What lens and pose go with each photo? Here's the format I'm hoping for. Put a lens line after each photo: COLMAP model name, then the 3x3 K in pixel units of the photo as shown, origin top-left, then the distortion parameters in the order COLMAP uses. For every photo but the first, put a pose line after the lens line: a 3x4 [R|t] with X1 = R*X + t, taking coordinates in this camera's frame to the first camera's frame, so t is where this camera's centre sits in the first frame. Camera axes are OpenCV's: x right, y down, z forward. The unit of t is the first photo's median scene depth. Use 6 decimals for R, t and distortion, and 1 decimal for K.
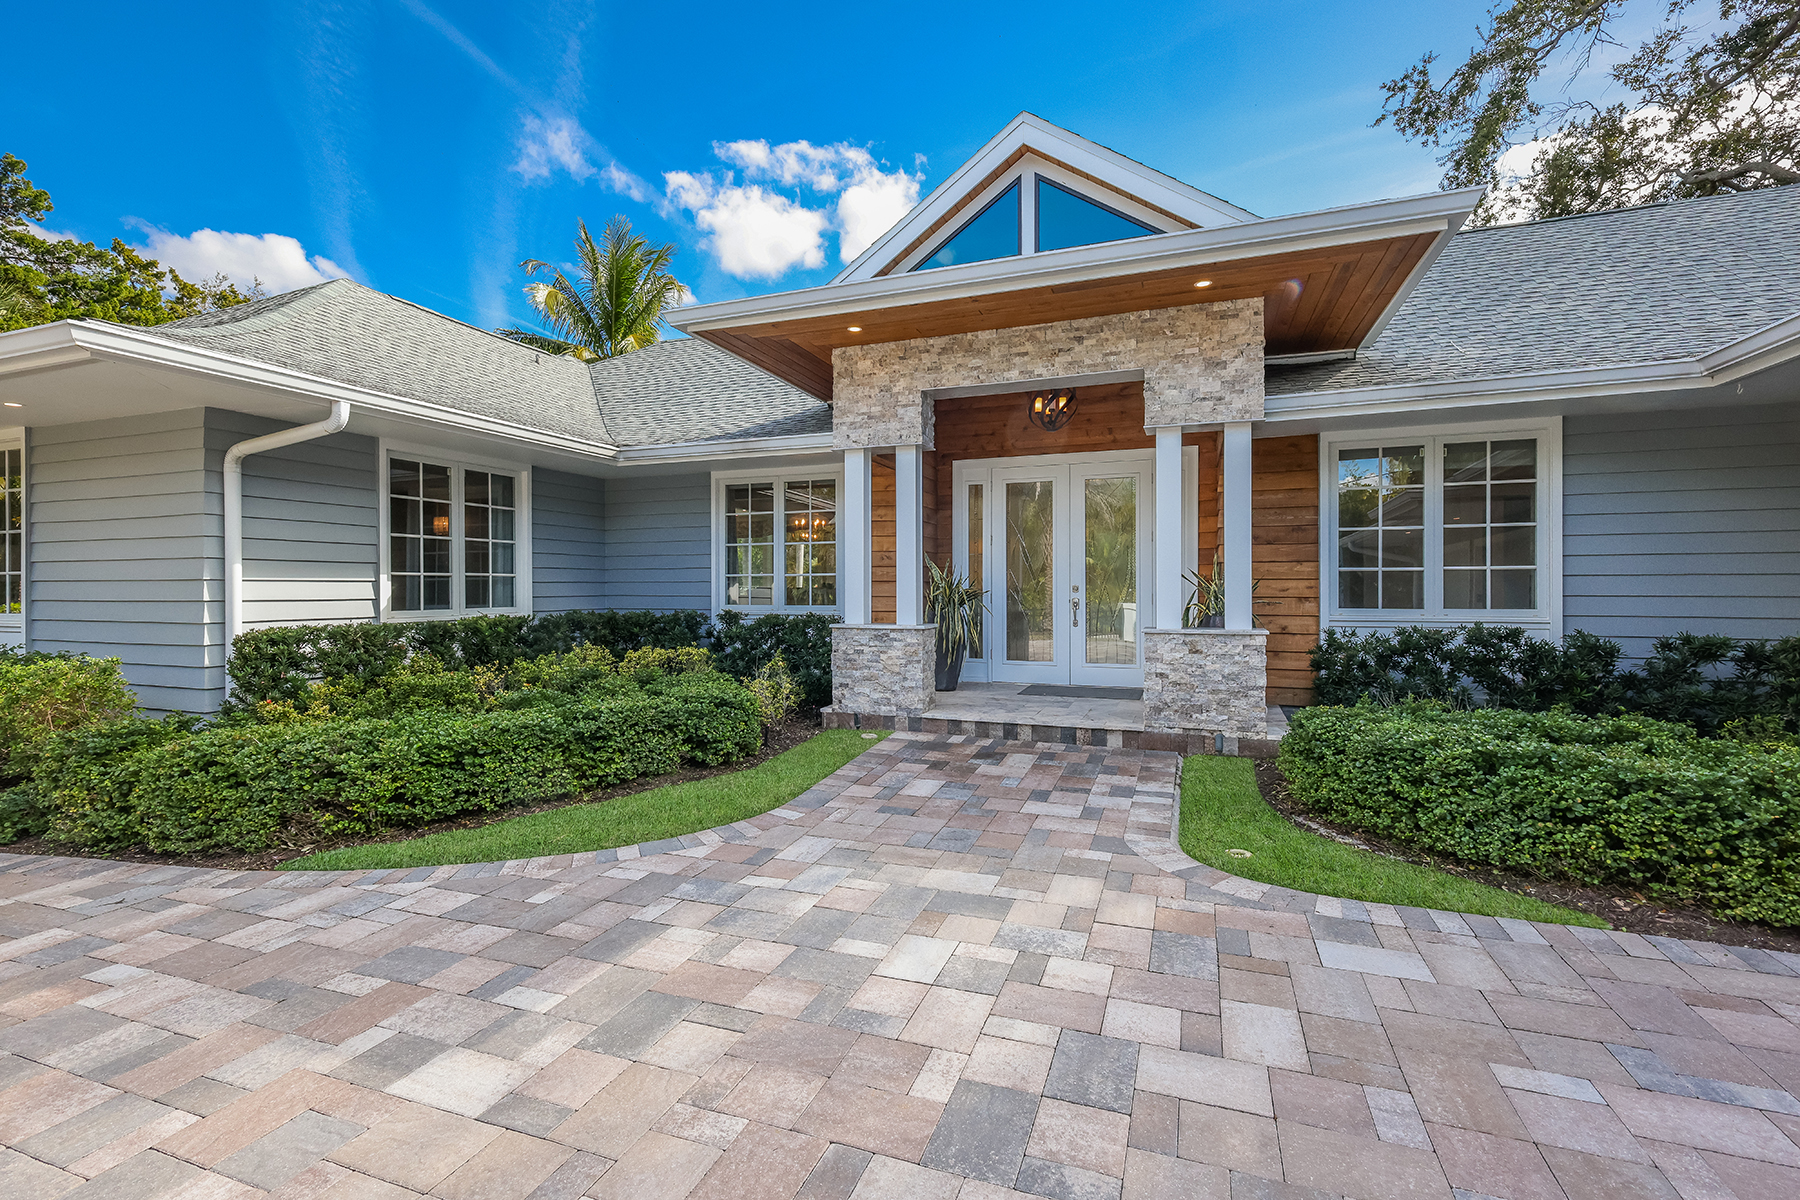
lens RADIAL K [[790.6, 0, 892.7], [0, 790.6, 592.4], [0, 0, 1]] dist [-0.000506, 0.001650]
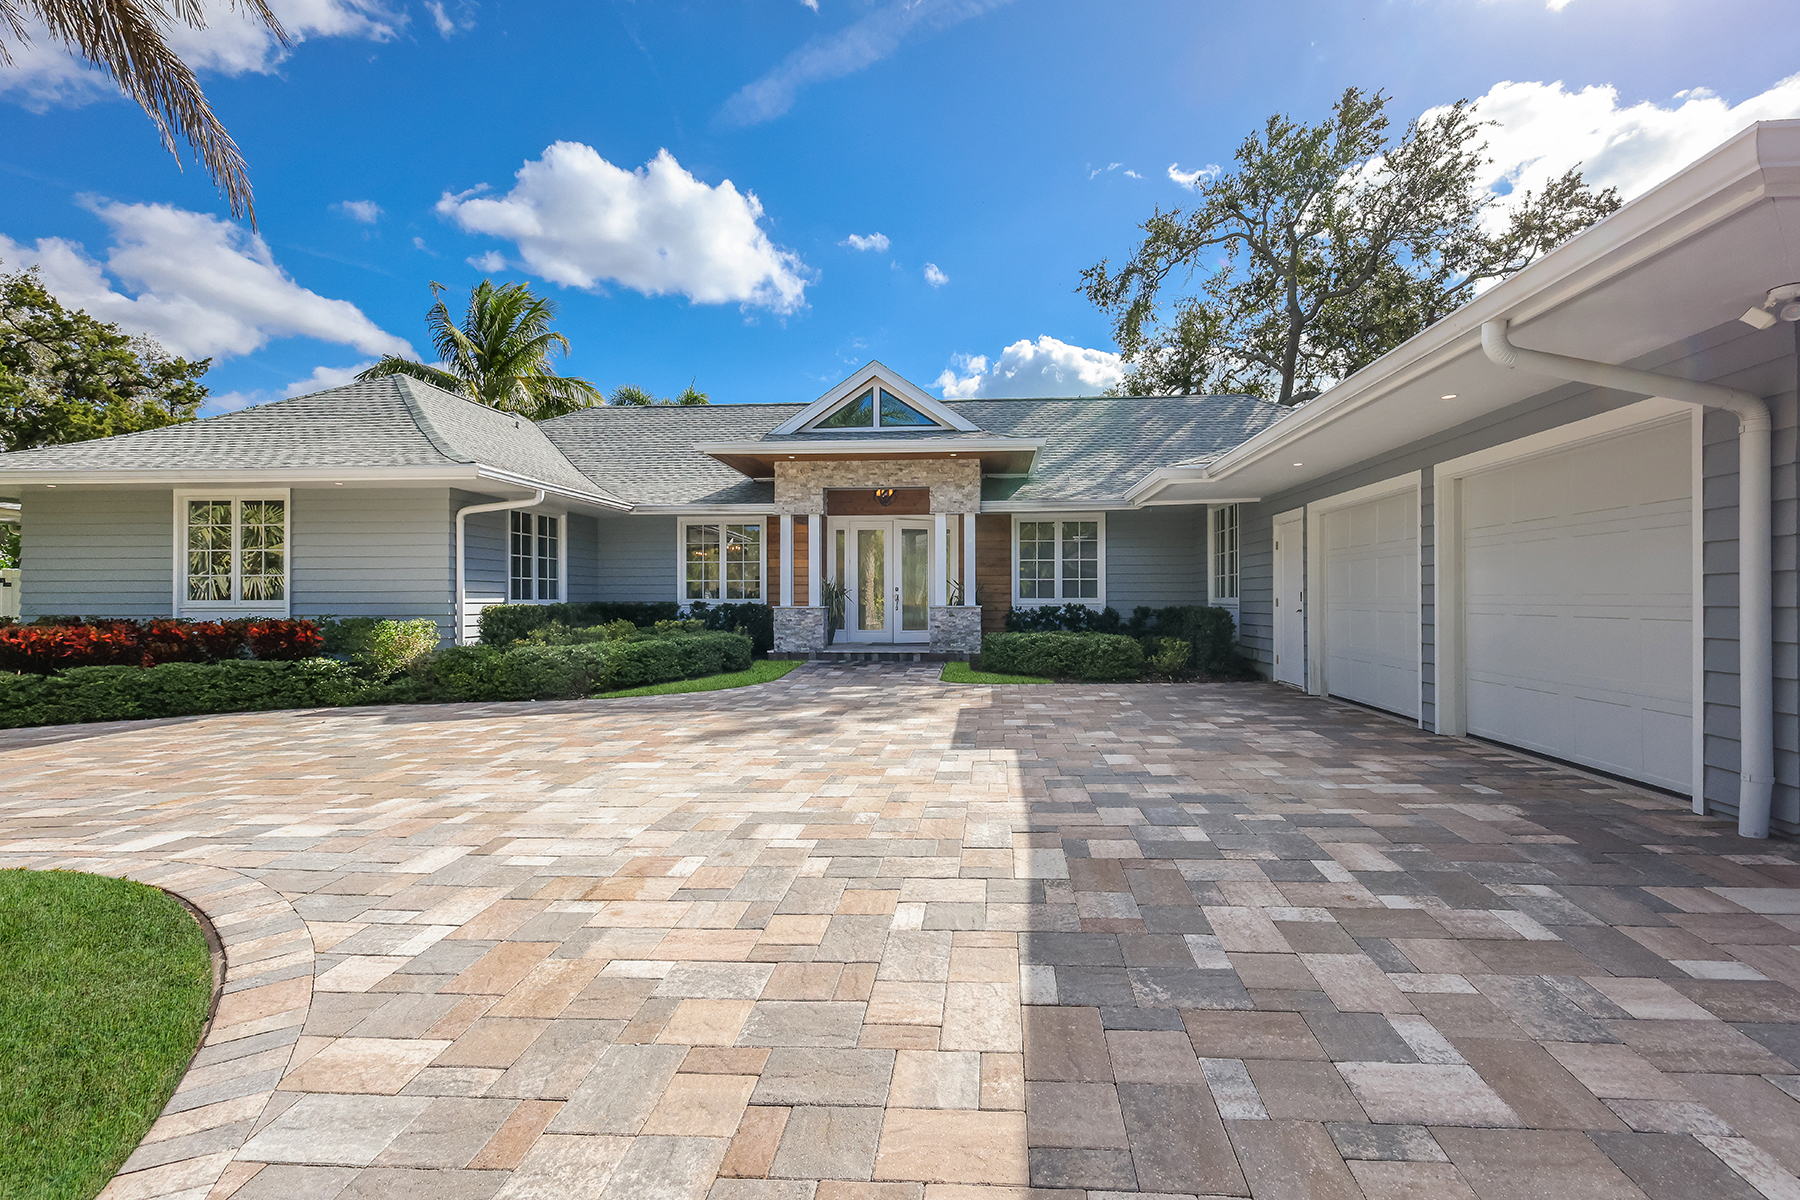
lens RADIAL K [[790.6, 0, 901.0], [0, 790.6, 598.5], [0, 0, 1]] dist [-0.000506, 0.001650]
pose [[0.967040, 0.001728, 0.254618, -0.272027], [-0.000065, 0.999979, -0.006540, 0.035203], [-0.254624, 0.006308, 0.967020, -0.943673]]
